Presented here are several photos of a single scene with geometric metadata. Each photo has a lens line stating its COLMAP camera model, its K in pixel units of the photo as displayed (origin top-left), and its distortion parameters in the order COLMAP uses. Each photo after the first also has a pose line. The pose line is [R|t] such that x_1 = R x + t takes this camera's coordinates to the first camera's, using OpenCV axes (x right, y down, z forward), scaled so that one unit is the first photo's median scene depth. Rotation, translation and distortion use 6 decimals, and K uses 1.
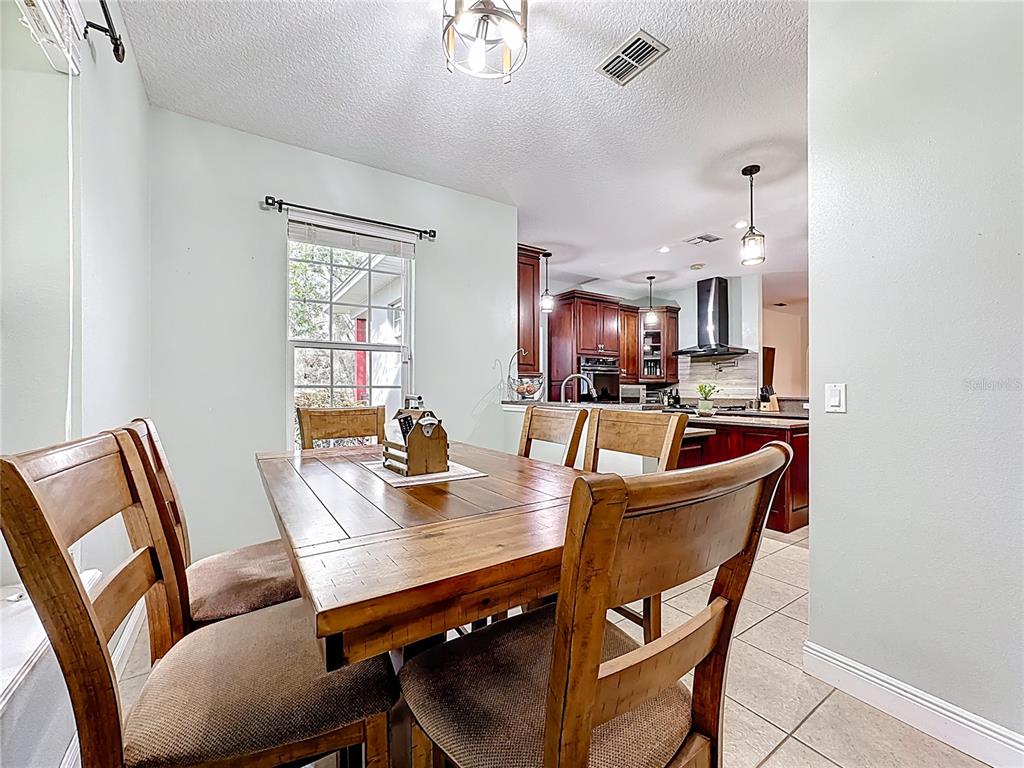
lens RADIAL K [[419.0, 0, 515.4], [0, 419.0, 385.6], [0, 0, 1]] dist [-0.036877, 0.015156]
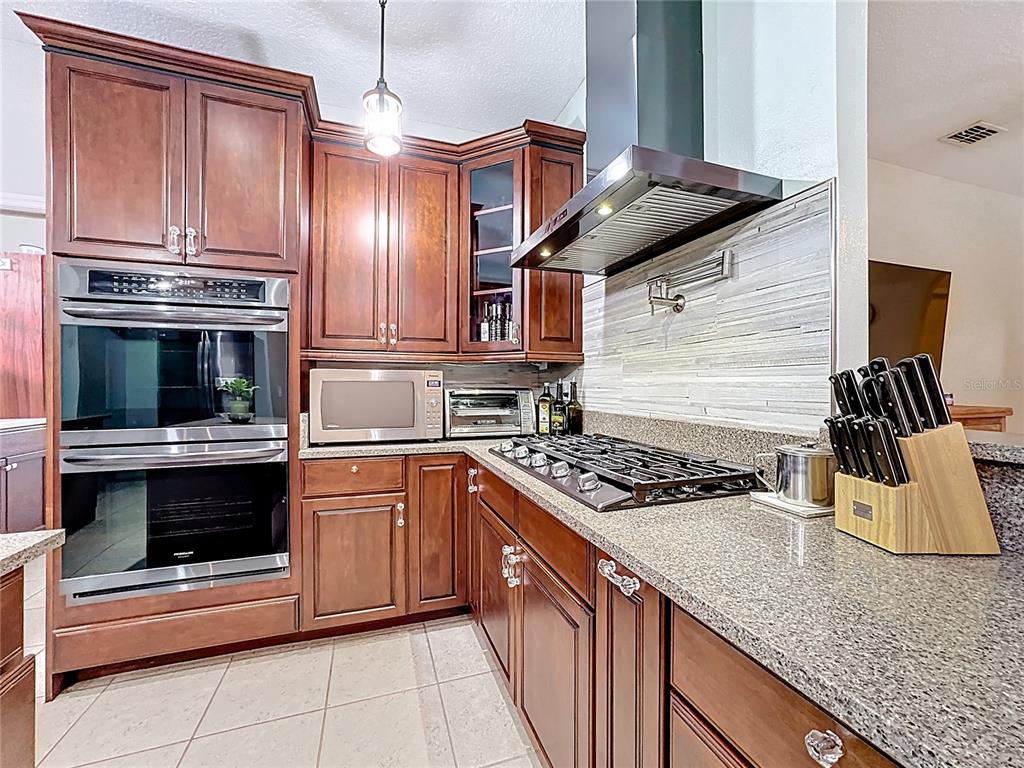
lens RADIAL K [[419.0, 0, 515.4], [0, 419.0, 385.6], [0, 0, 1]] dist [-0.036877, 0.015156]
pose [[0.969235, 0.002507, -0.246124, 0.424981], [0.000191, 0.999940, 0.010937, 0.006417], [0.246137, -0.010647, 0.969177, 0.681189]]
